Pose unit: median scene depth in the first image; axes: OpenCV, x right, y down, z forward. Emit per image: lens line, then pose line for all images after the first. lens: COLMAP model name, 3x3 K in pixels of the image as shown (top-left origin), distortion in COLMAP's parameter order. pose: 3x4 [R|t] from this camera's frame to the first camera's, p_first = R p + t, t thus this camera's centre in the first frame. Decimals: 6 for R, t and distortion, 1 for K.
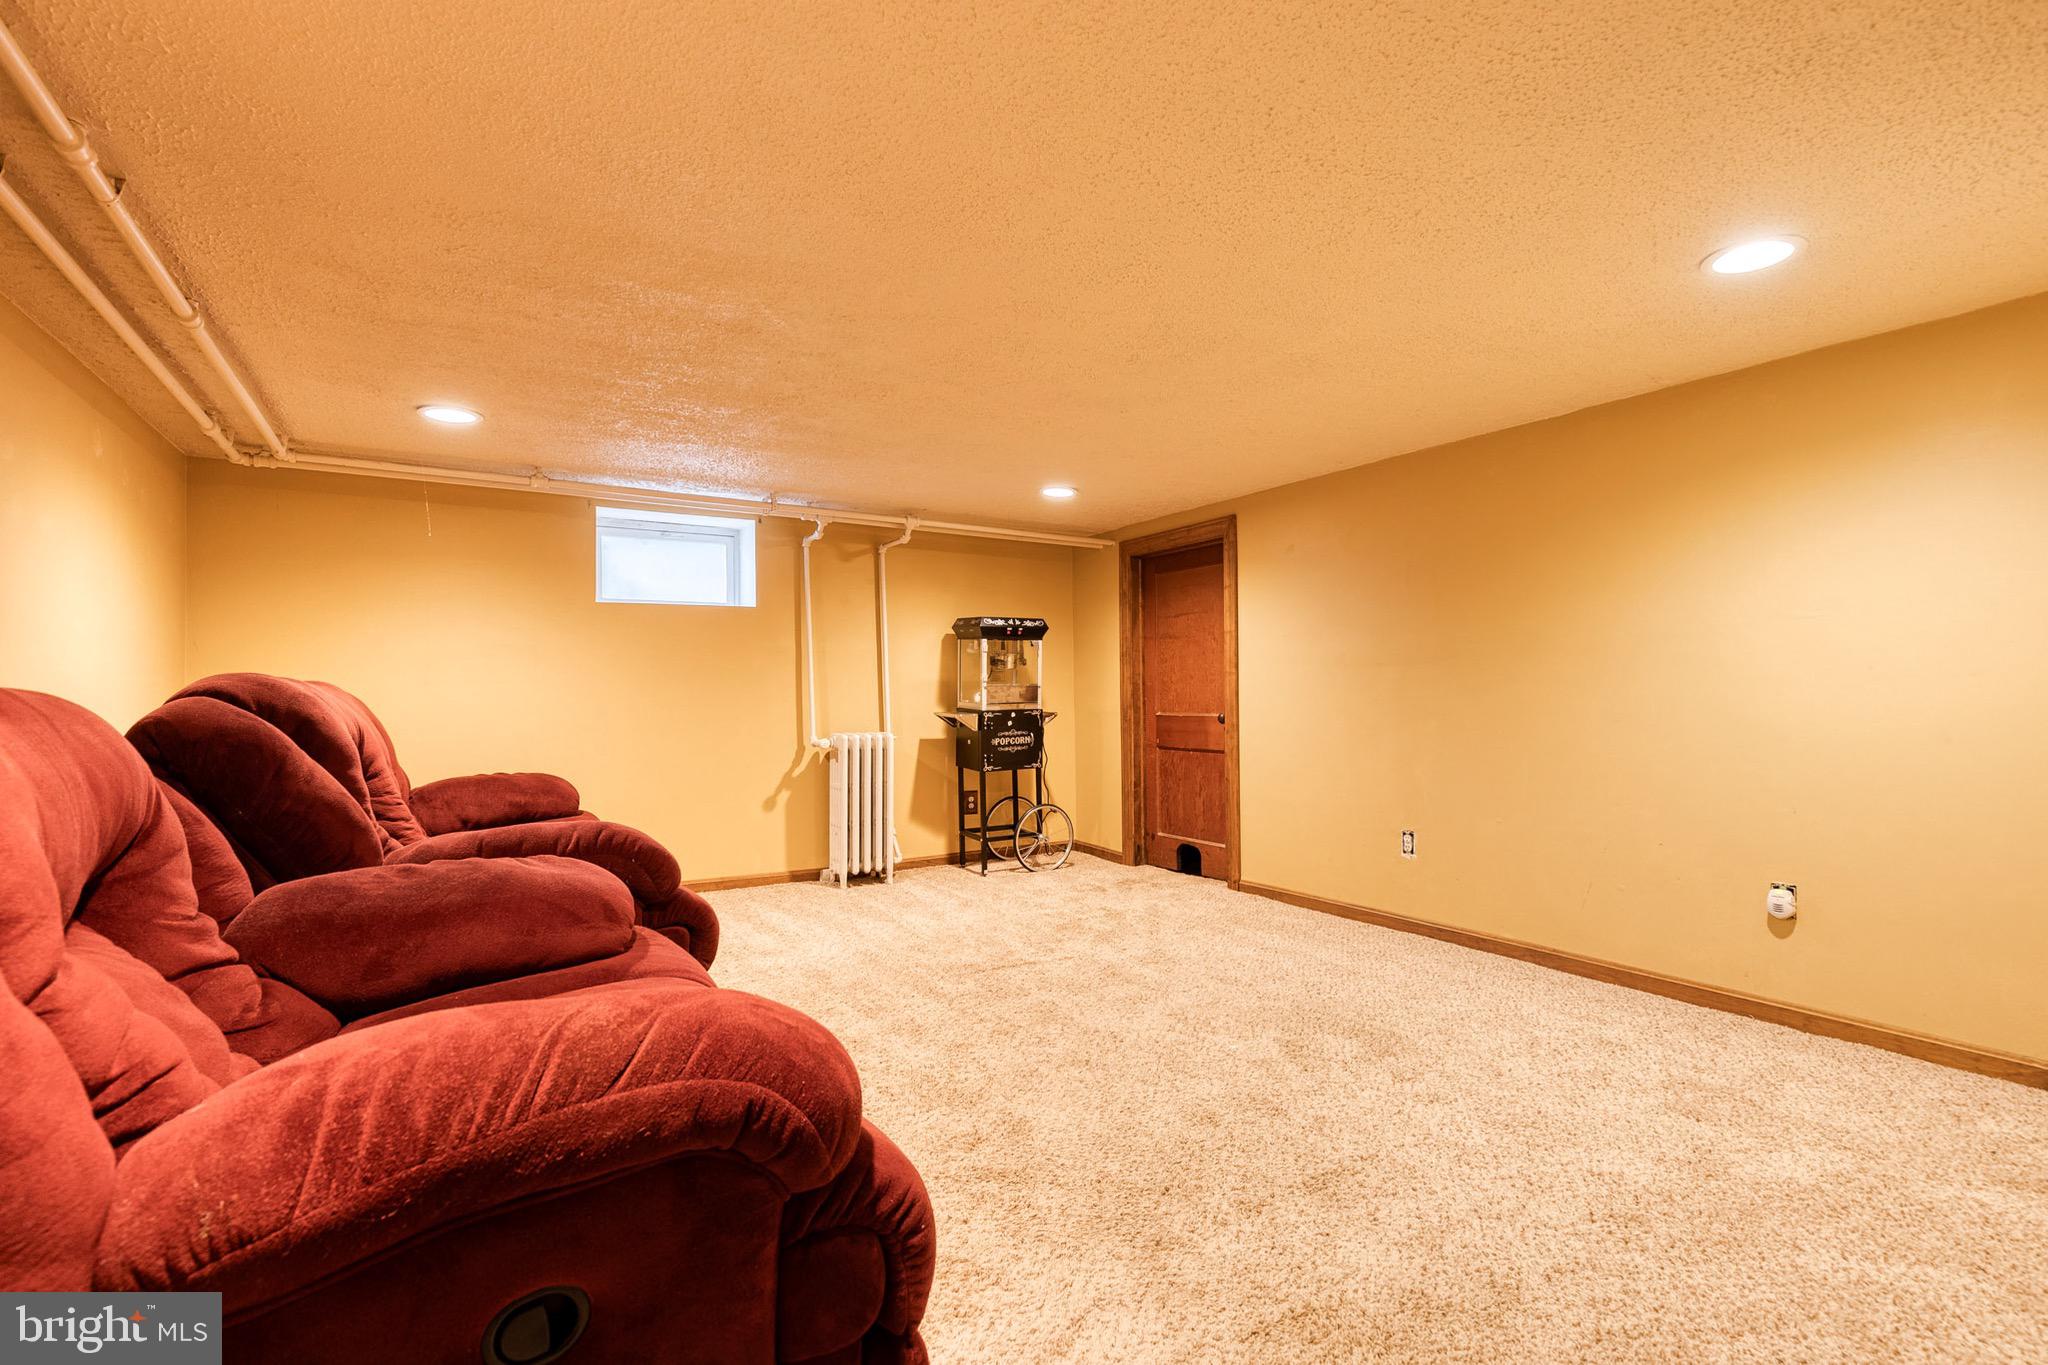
lens RADIAL K [[929.6, 0, 1031.6], [0, 929.6, 680.8], [0, 0, 1]] dist [0.007874, -0.001184]
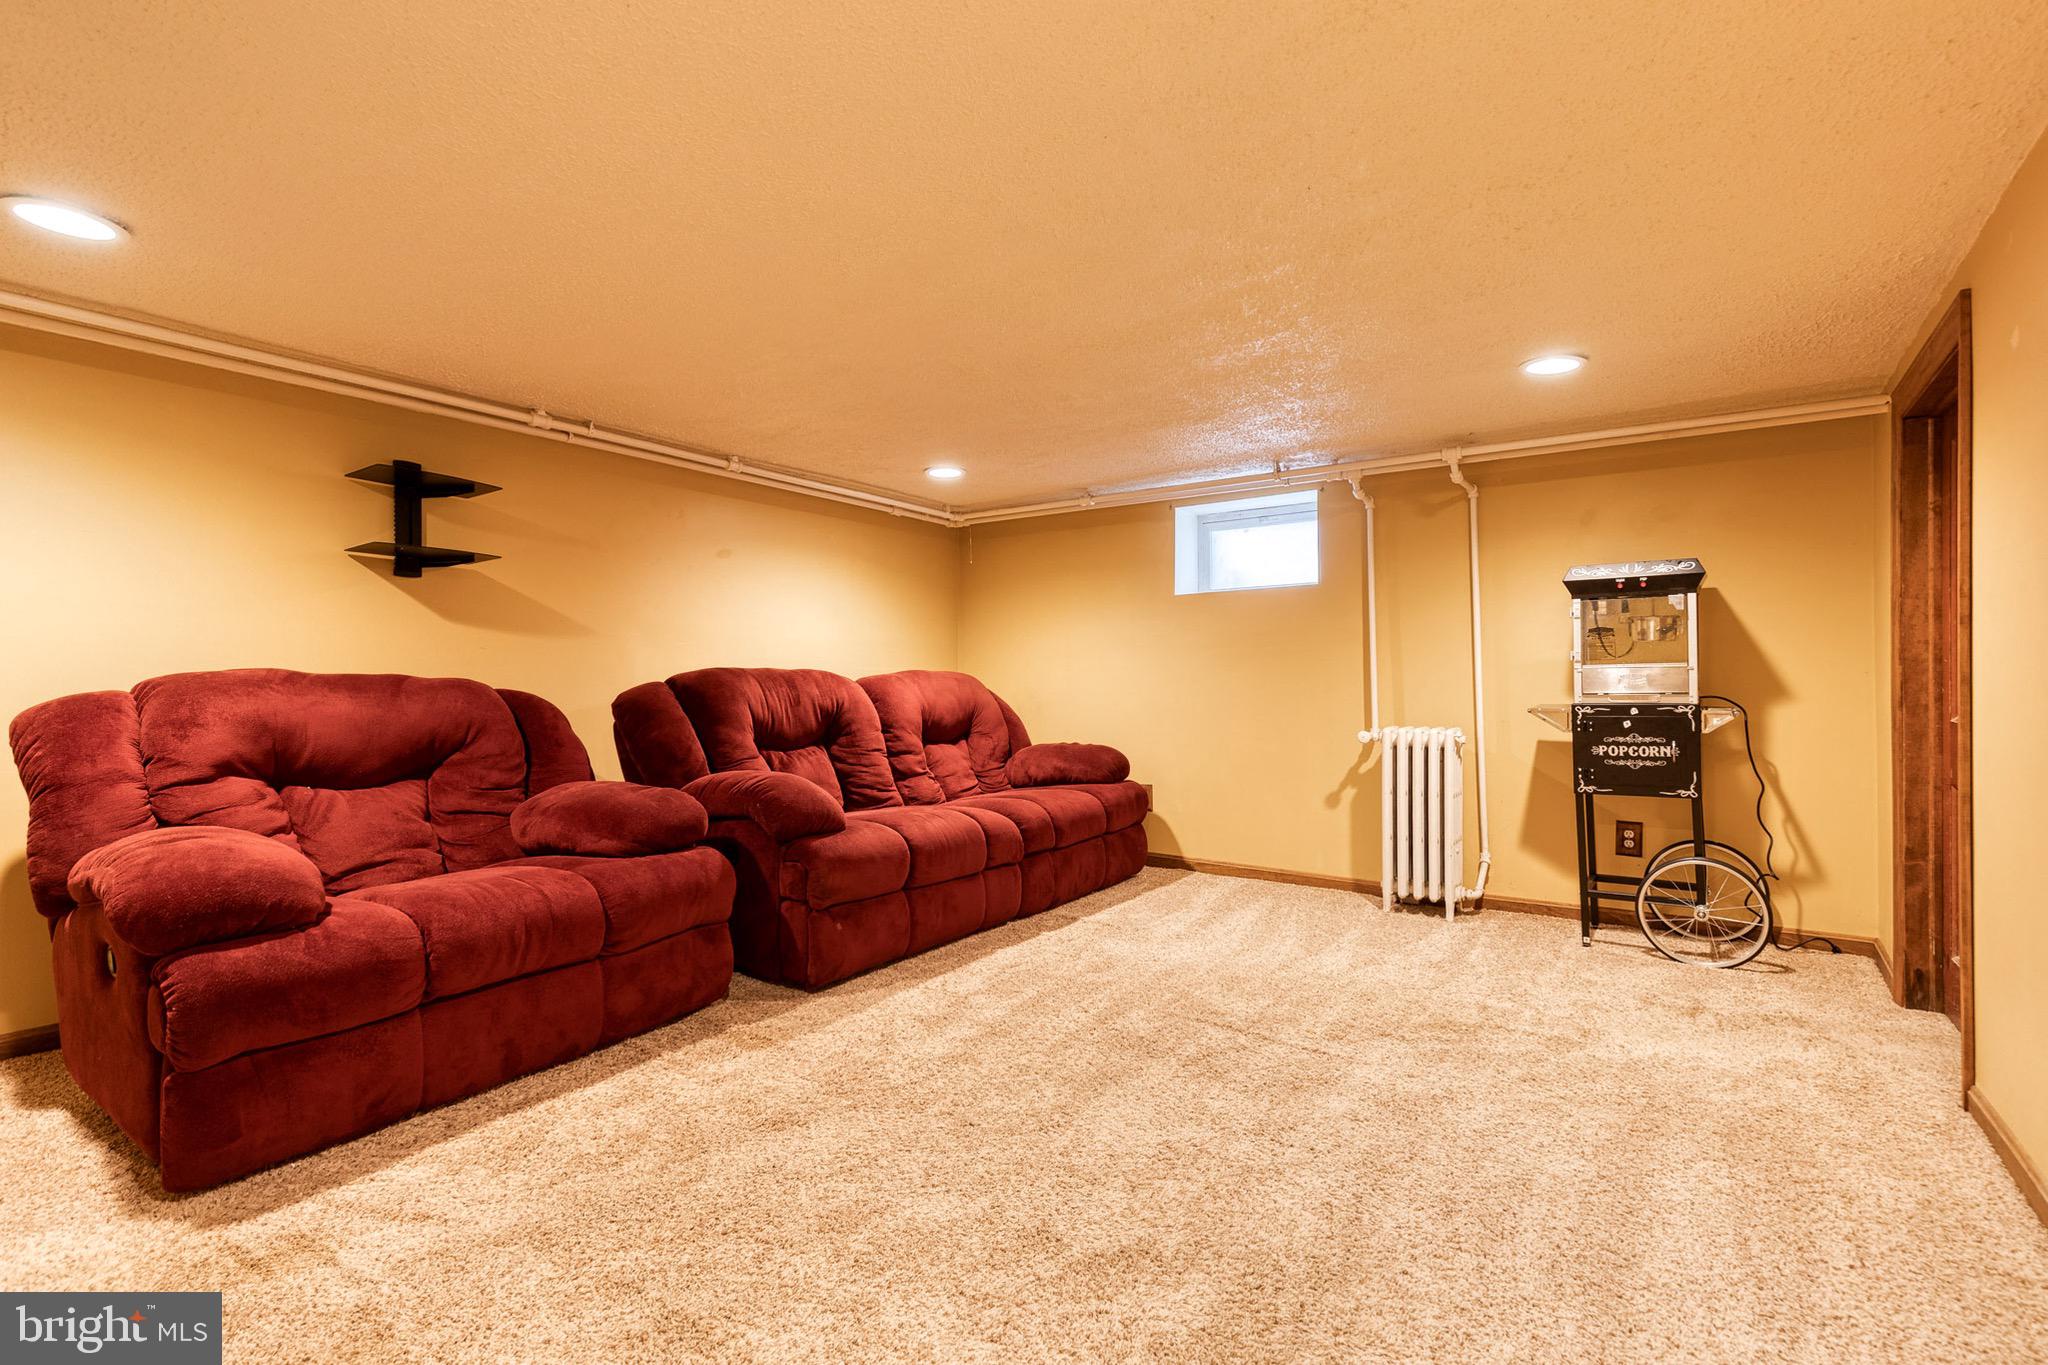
lens RADIAL K [[929.6, 0, 1031.6], [0, 929.6, 680.8], [0, 0, 1]] dist [0.007874, -0.001184]
pose [[0.407306, 0.004188, -0.913282, 0.424134], [0.013577, 0.999851, 0.010640, 0.002448], [0.913191, -0.016734, 0.407189, 0.362869]]
